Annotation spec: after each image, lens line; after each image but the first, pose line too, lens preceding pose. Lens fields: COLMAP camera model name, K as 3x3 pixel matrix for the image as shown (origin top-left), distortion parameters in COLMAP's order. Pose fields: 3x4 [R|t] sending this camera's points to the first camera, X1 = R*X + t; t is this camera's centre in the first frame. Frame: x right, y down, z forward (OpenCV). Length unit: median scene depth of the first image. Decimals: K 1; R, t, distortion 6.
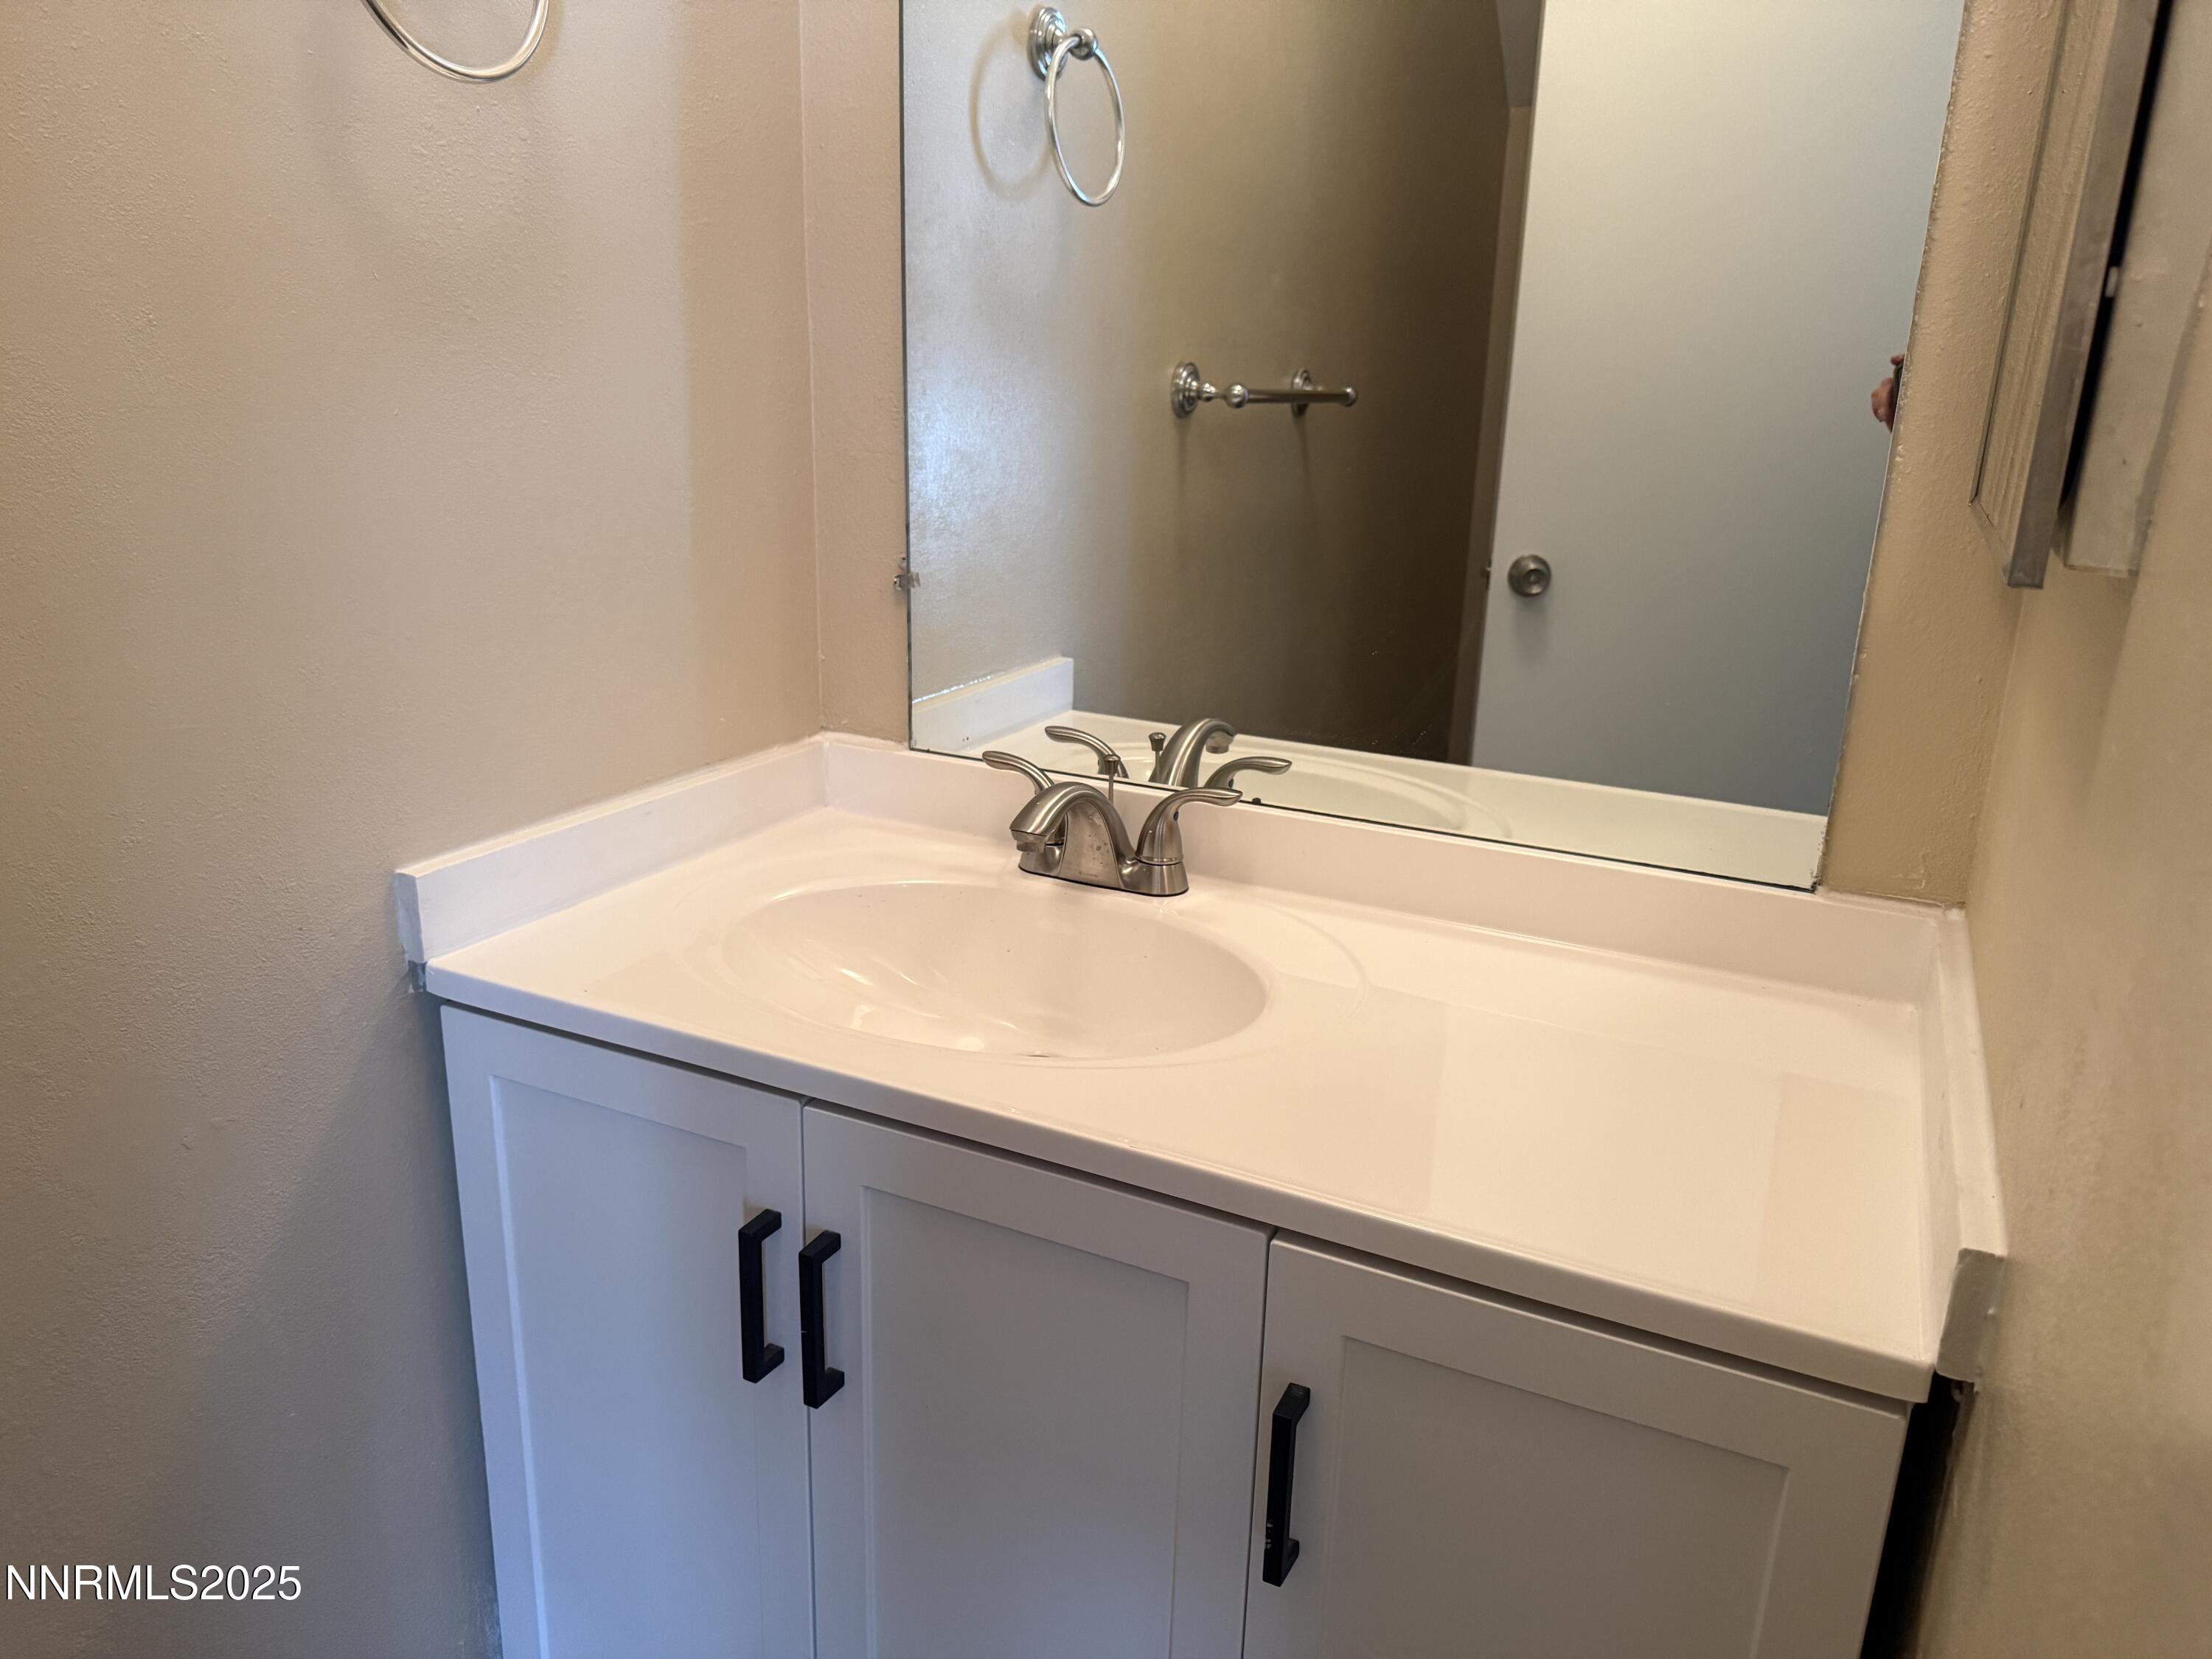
lens RADIAL K [[1549.5, 0, 1103.2], [0, 1549.5, 824.4], [0, 0, 1]] dist [0.183296, -0.391463]
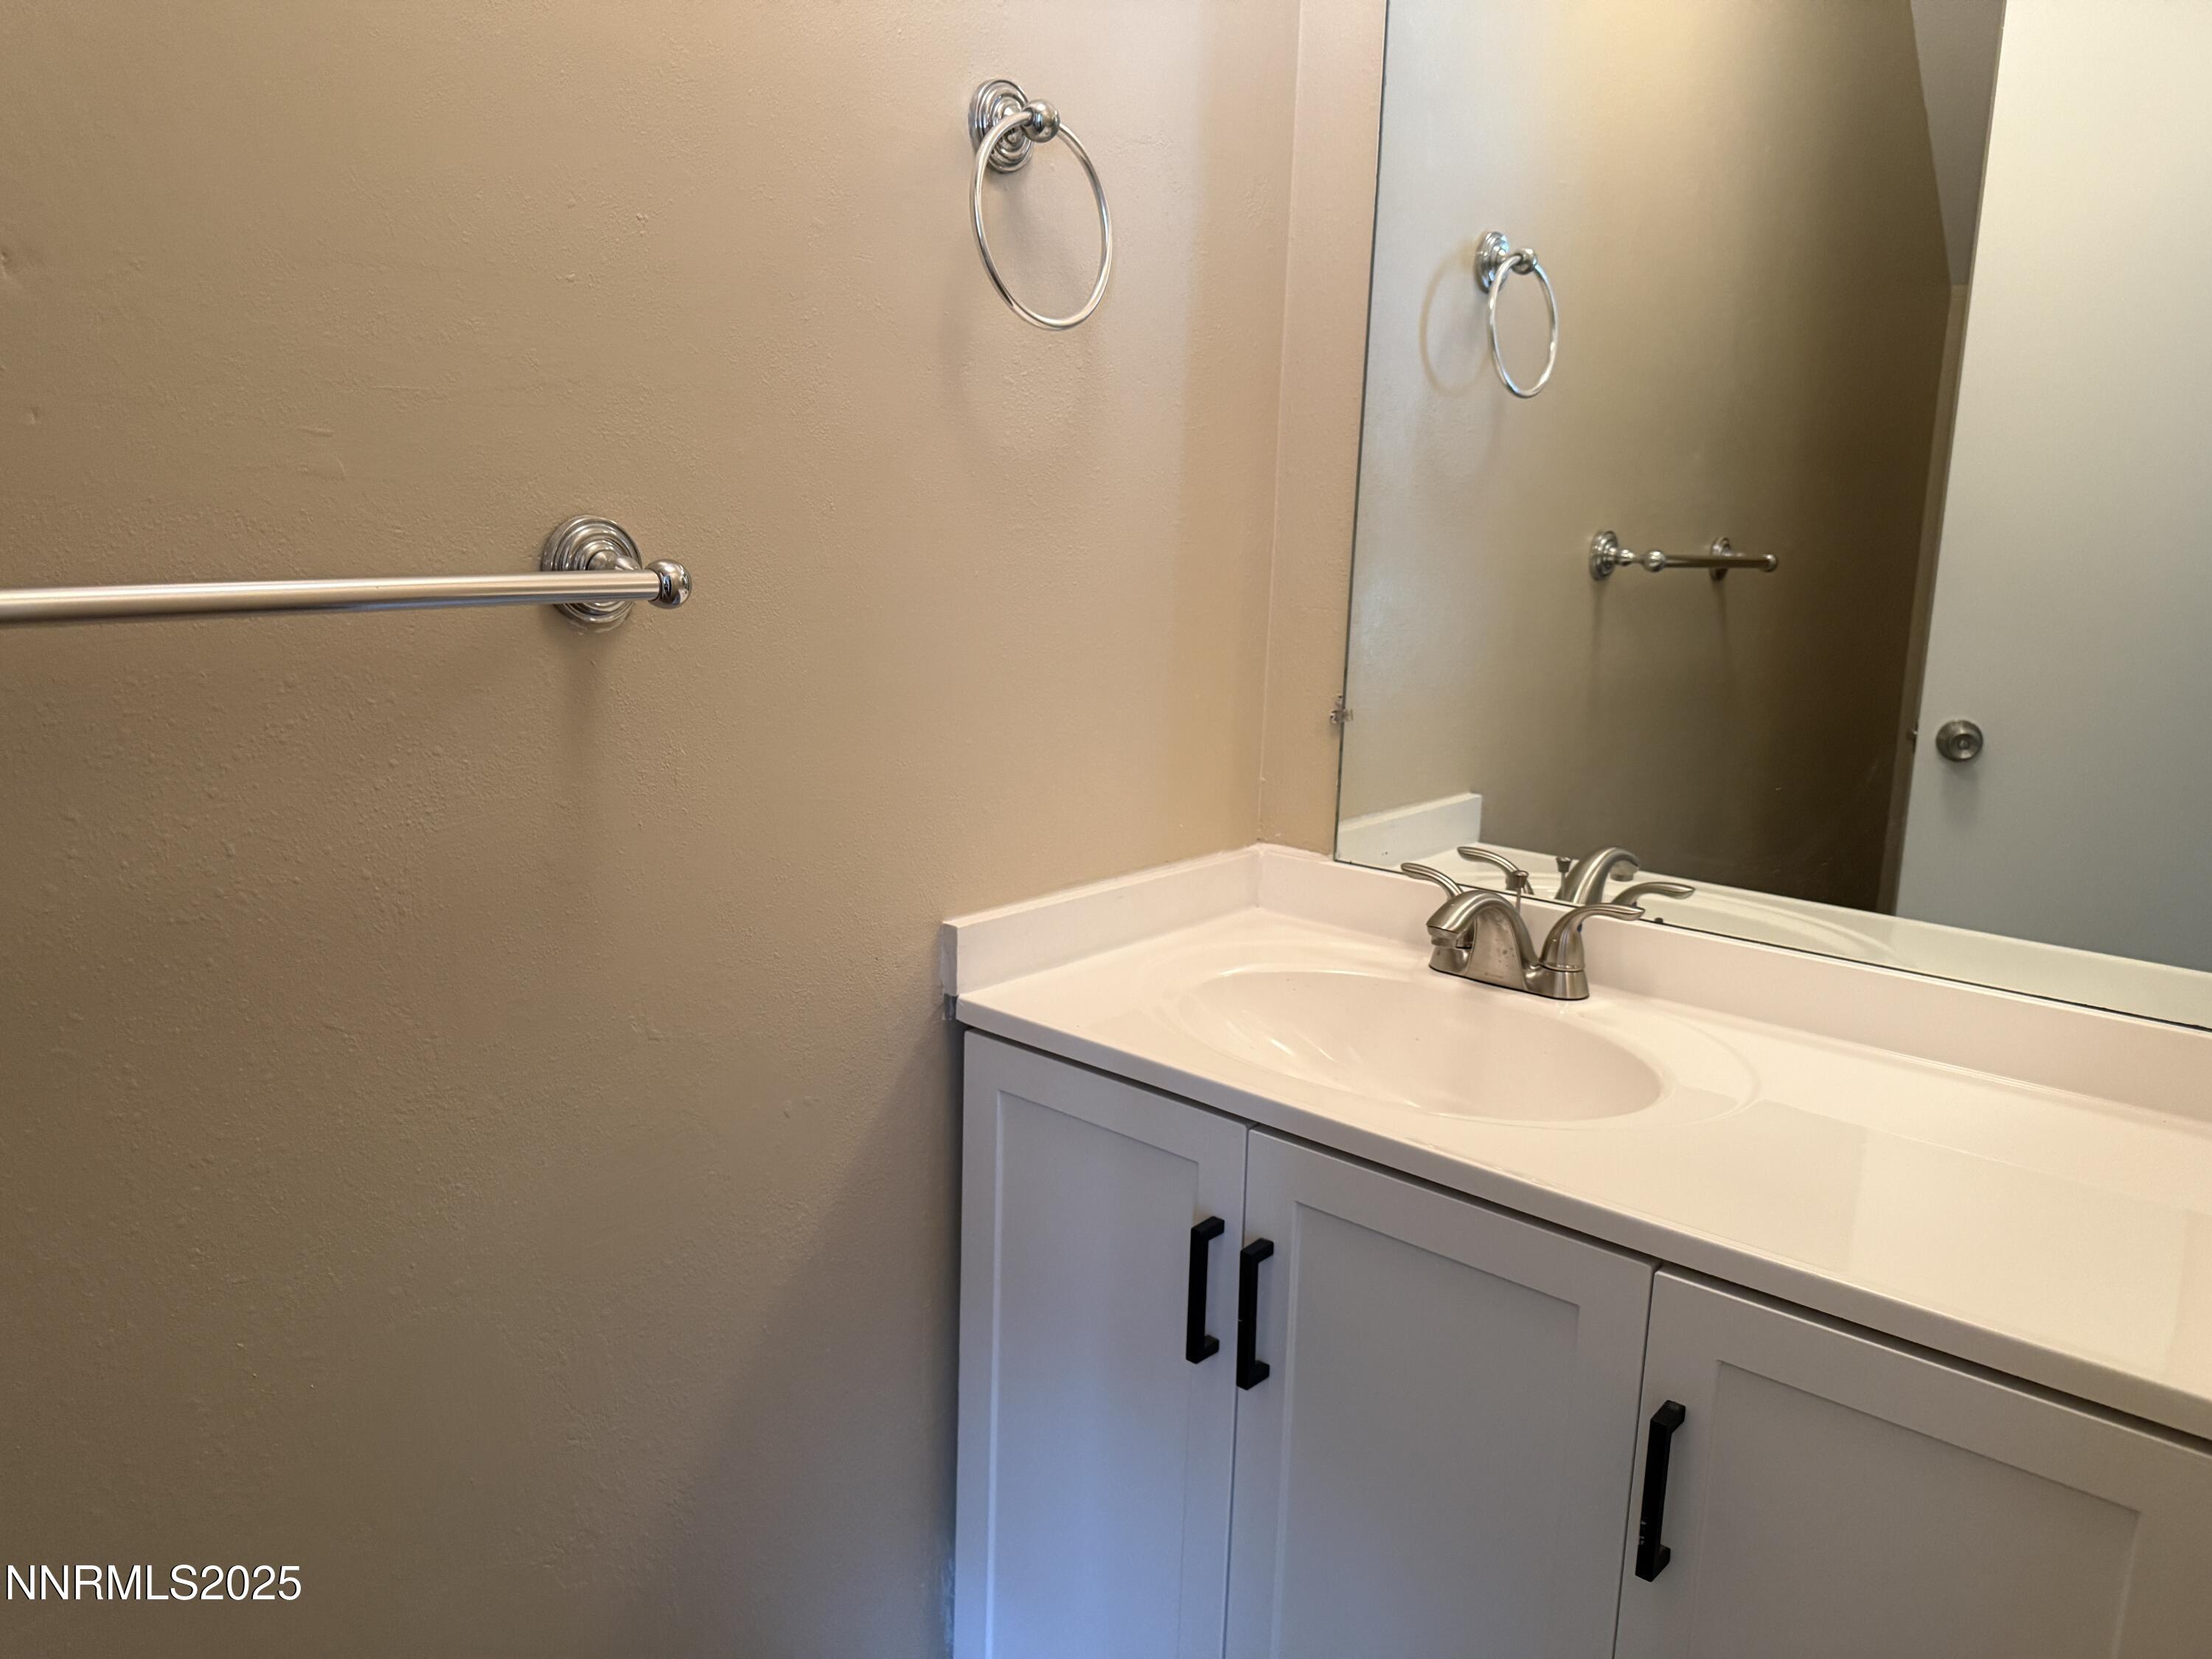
lens RADIAL K [[1549.5, 0, 1103.2], [0, 1549.5, 824.4], [0, 0, 1]] dist [0.183296, -0.391463]
pose [[0.968619, 0.046398, -0.244183, -0.011025], [-0.070879, 0.993192, -0.092444, 0.044882], [0.238231, 0.106850, 0.965313, -0.156050]]
